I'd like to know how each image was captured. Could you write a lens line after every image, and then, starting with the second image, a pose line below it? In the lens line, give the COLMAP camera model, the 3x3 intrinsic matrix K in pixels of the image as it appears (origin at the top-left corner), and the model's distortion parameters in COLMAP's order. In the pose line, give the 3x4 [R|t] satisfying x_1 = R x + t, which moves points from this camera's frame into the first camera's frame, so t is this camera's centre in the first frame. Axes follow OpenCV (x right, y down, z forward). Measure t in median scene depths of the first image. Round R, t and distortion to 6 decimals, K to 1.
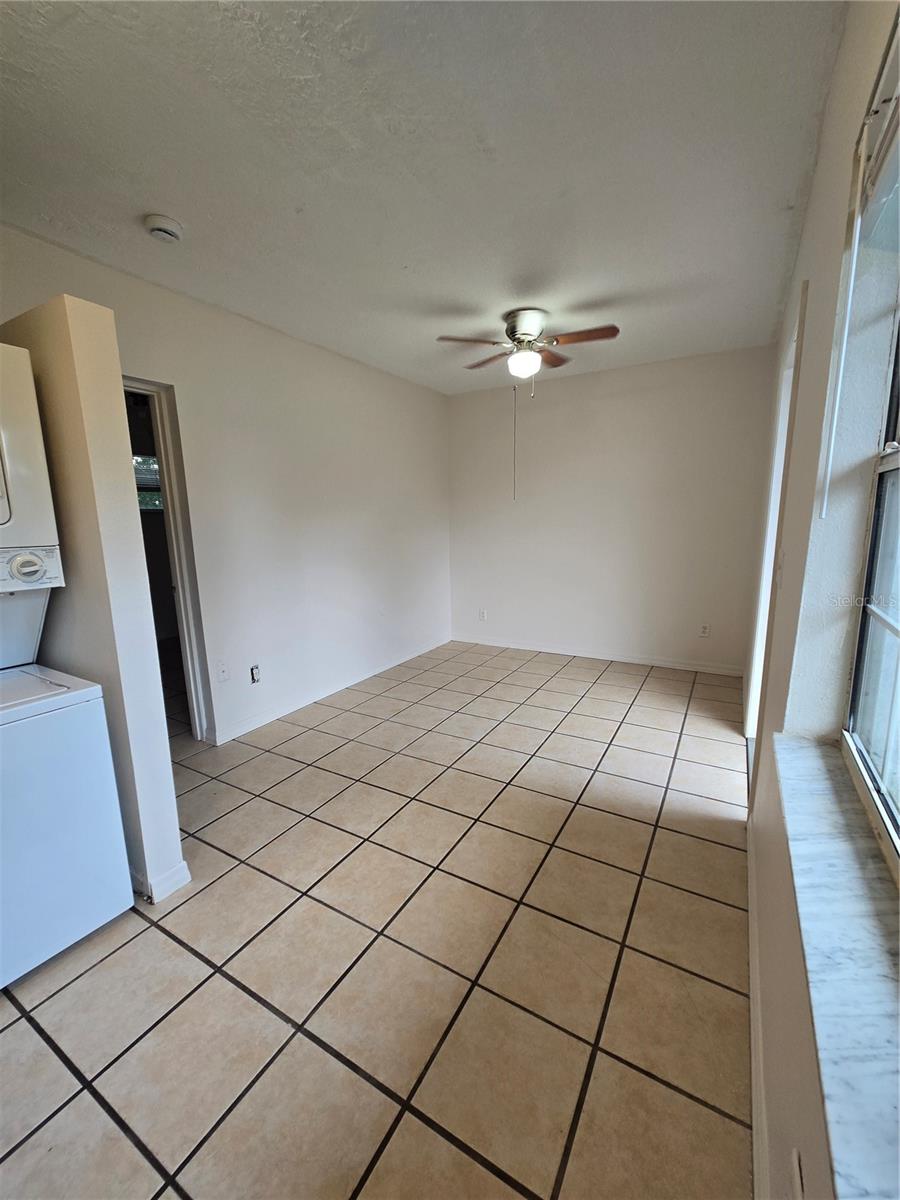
lens RADIAL K [[490.9, 0, 446.9], [0, 490.9, 609.0], [0, 0, 1]] dist [0.000277, 0.000075]
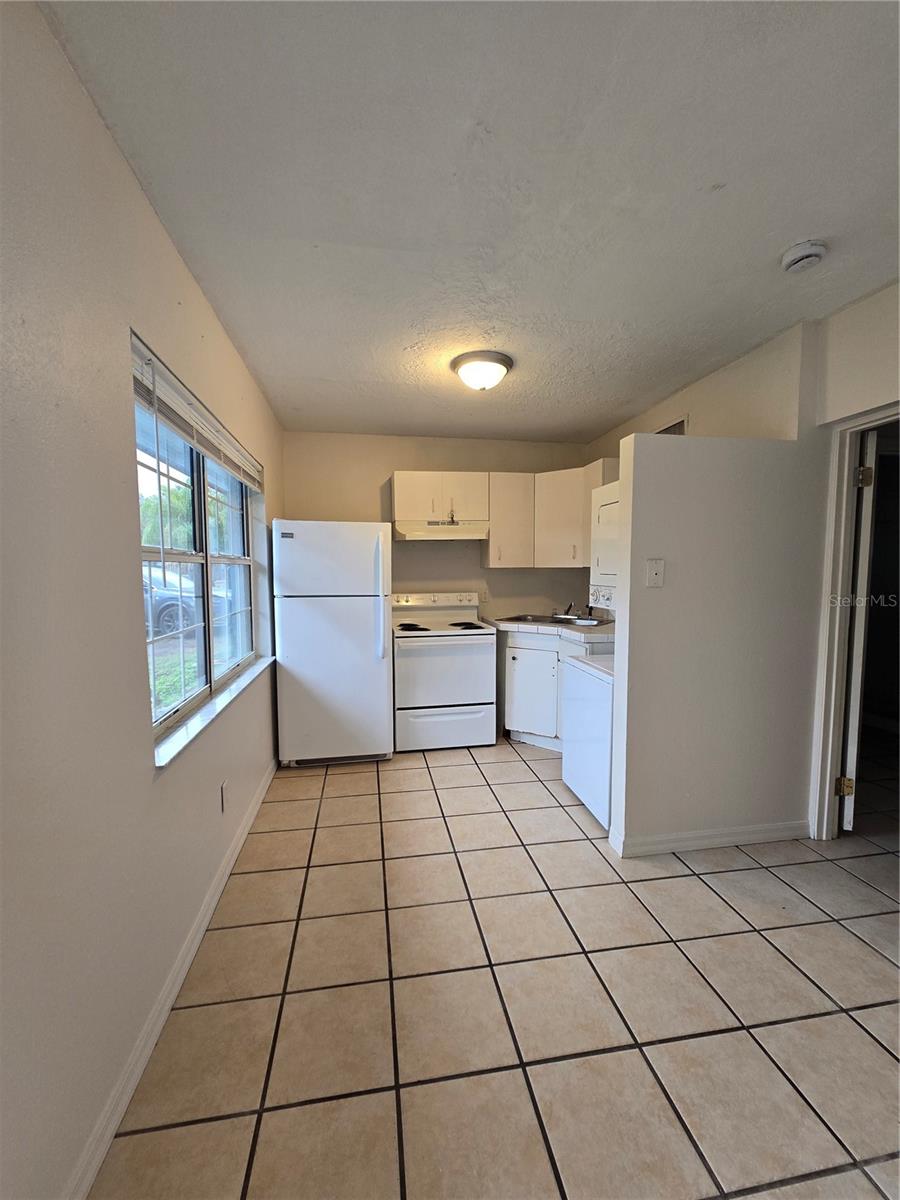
lens RADIAL K [[490.9, 0, 446.9], [0, 490.9, 609.0], [0, 0, 1]] dist [0.000277, 0.000075]
pose [[-0.766254, 0.076675, -0.637947, 0.520380], [-0.098444, 0.967123, 0.234483, -0.283870], [0.634952, 0.242476, -0.733513, 1.338077]]
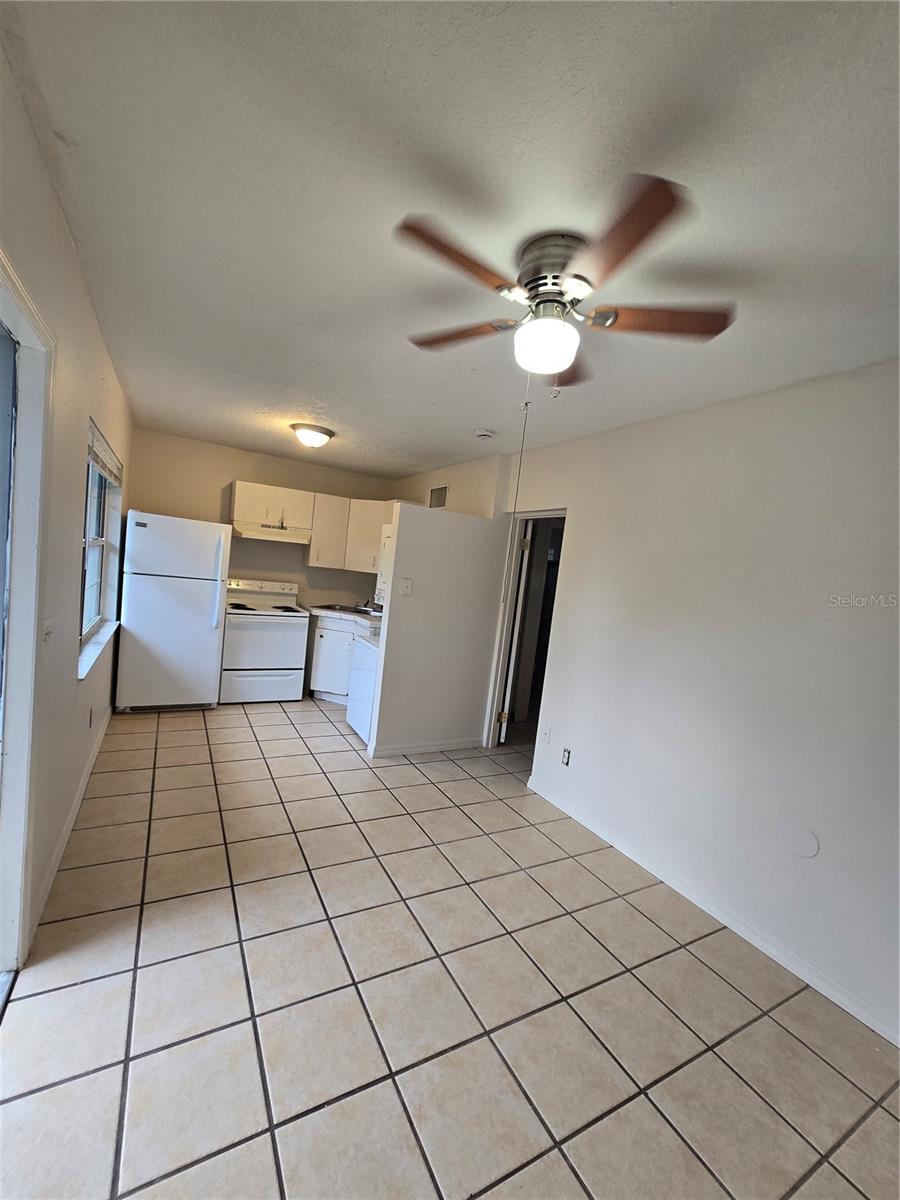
lens RADIAL K [[490.9, 0, 446.9], [0, 490.9, 609.0], [0, 0, 1]] dist [0.000277, 0.000075]
pose [[-0.505370, 0.036183, -0.862144, 0.968890], [-0.259140, 0.946638, 0.191632, -0.463378], [0.823072, 0.320261, -0.469026, 1.823520]]
